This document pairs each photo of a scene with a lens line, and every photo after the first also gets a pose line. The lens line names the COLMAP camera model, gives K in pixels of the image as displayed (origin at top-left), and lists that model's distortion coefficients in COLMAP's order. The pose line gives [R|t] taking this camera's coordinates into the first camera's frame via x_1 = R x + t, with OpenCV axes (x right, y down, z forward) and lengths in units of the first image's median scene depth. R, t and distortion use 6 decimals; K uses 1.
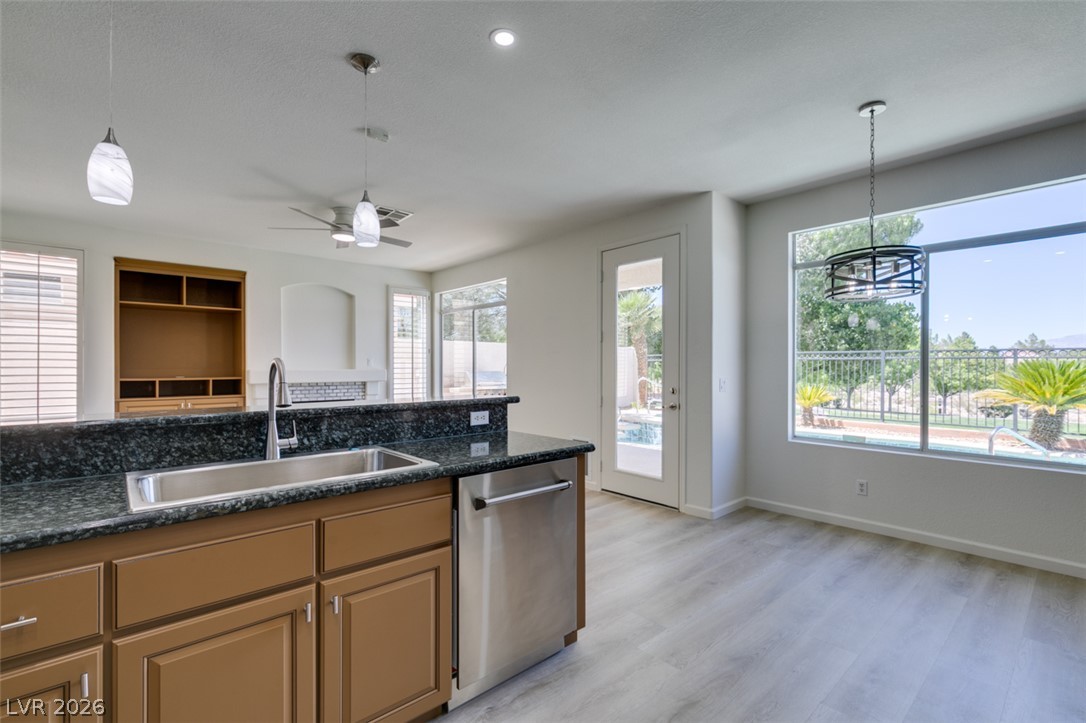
lens RADIAL K [[487.5, 0, 539.4], [0, 487.5, 368.7], [0, 0, 1]] dist [0.004228, -0.001558]
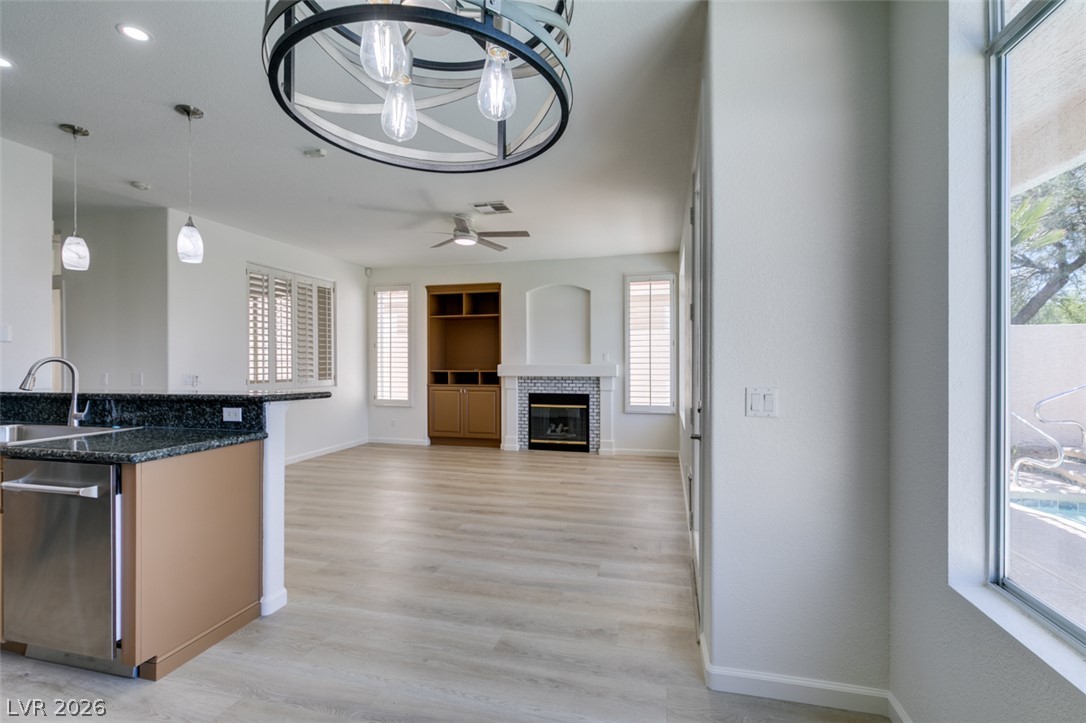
lens RADIAL K [[487.5, 0, 540.8], [0, 487.5, 357.5], [0, 0, 1]] dist [0.004228, -0.001558]
pose [[0.560847, -0.007779, -0.827883, 0.691484], [-0.001425, 0.999945, -0.010362, -0.003604], [0.827918, 0.006991, 0.560805, 0.631629]]
